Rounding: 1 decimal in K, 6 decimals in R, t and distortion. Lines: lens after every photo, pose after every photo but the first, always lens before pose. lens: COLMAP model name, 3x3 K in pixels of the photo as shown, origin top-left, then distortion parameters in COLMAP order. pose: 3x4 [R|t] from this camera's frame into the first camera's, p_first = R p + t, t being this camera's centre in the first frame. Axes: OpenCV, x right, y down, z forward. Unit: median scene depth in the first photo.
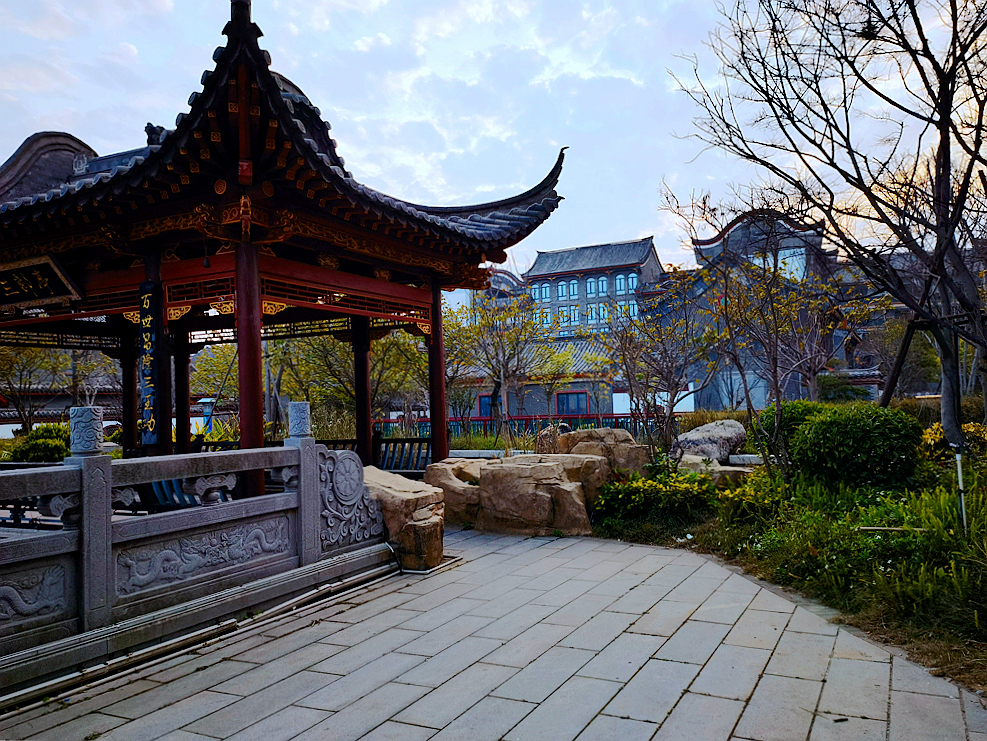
lens RADIAL K [[751.6, 0, 482.5], [0, 751.6, 371.1], [0, 0, 1]] dist [0.071656, 0.002145]
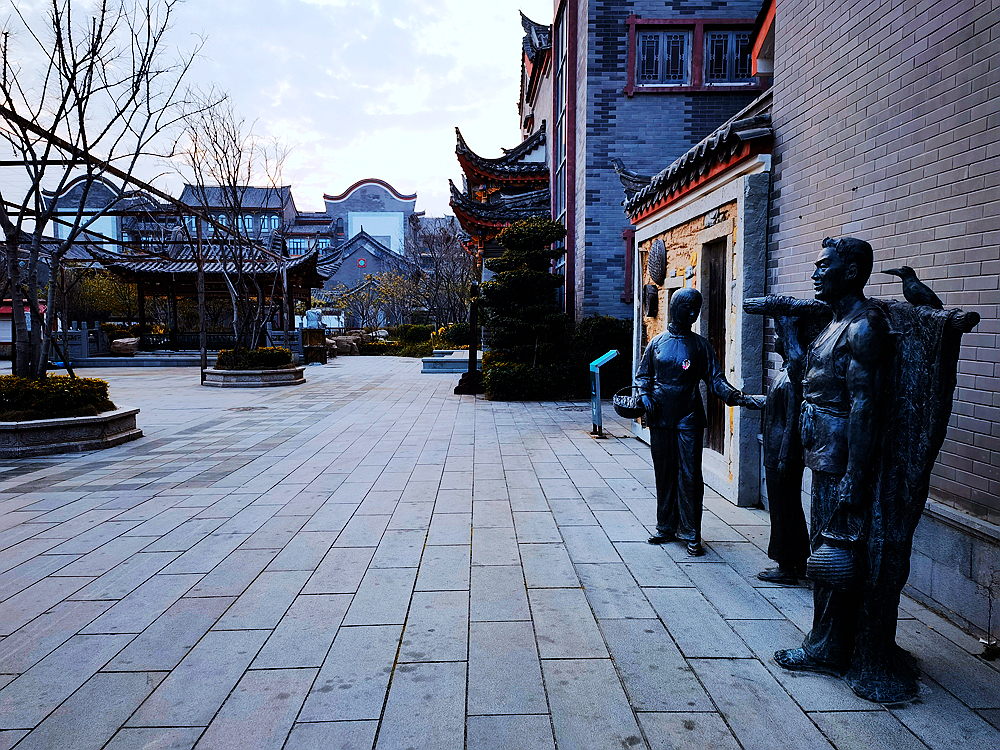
lens RADIAL K [[761.5, 0, 488.8], [0, 761.5, 375.6], [0, 0, 1]] dist [0.071656, 0.002145]
pose [[0.871713, -0.015198, 0.489781, -1.143396], [-0.039405, 0.994108, 0.100981, -0.124824], [-0.488430, -0.107326, 0.865978, -2.753222]]
